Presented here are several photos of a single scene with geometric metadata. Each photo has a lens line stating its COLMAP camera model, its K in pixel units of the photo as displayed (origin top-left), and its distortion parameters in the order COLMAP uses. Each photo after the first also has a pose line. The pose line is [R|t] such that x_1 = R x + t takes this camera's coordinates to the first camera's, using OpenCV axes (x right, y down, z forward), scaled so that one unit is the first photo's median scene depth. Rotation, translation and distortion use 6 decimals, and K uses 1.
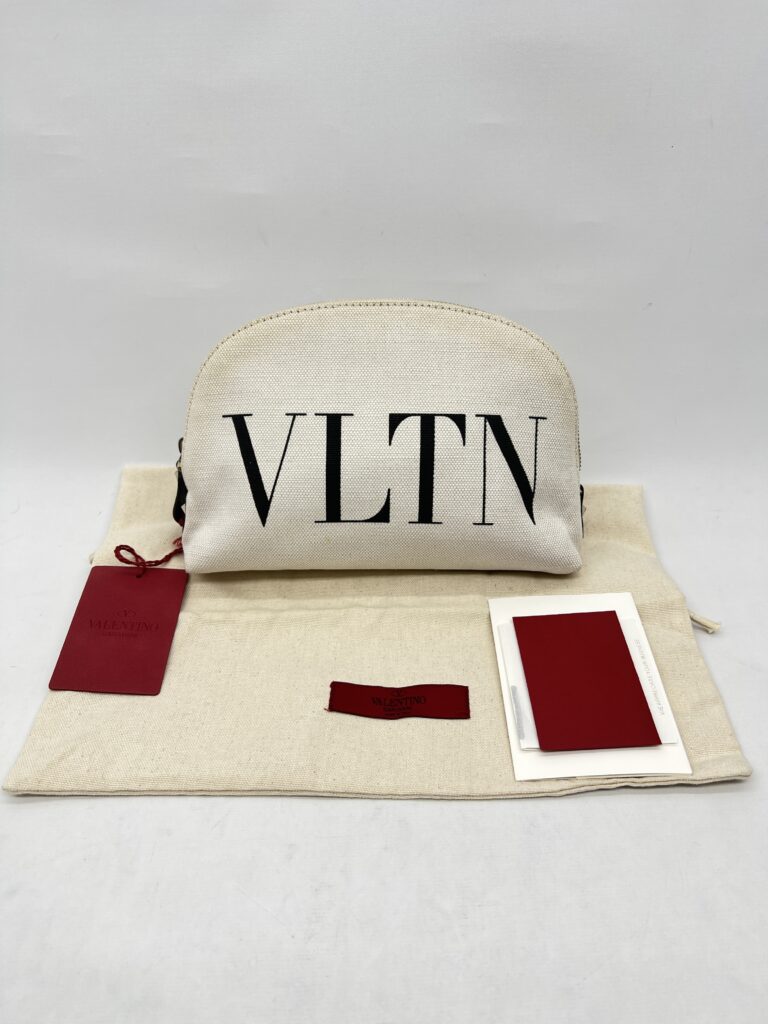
lens RADIAL K [[773.6, 0, 407.3], [0, 773.6, 511.2], [0, 0, 1]] dist [0.006357, -0.003833]
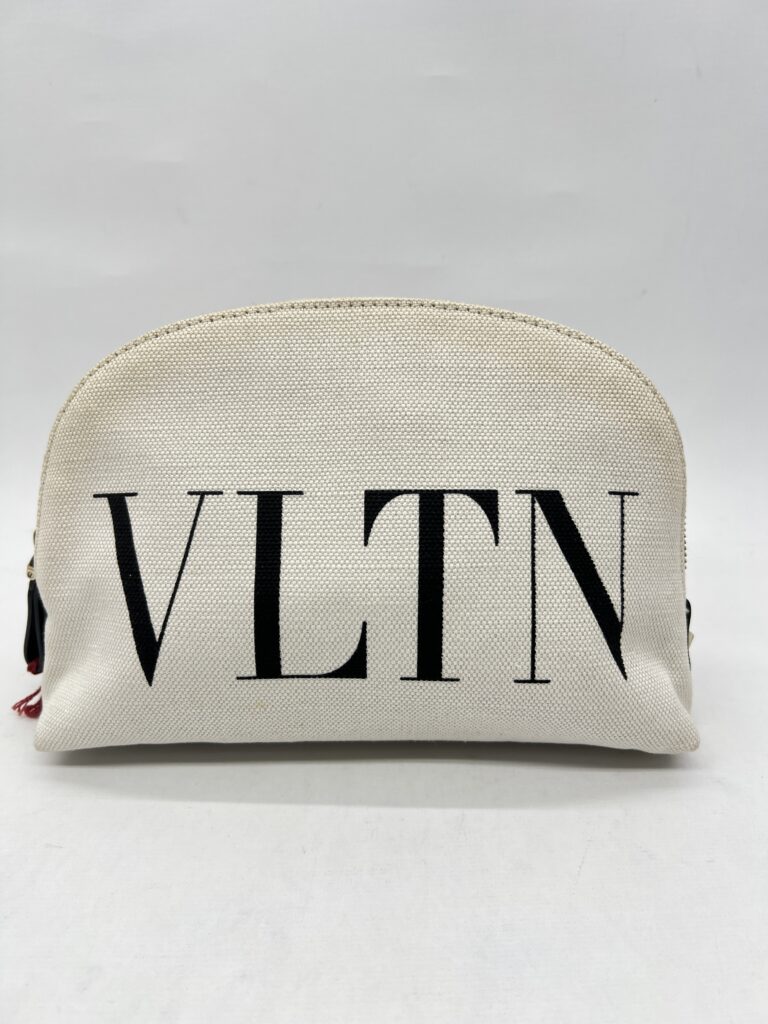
lens RADIAL K [[773.6, 0, 385.1], [0, 773.6, 511.5], [0, 0, 1]] dist [0.006357, -0.003833]
pose [[0.997300, -0.007124, -0.073085, 0.033427], [0.002229, 0.997761, -0.066837, -0.071321], [0.073397, 0.066493, 0.995084, 0.426491]]
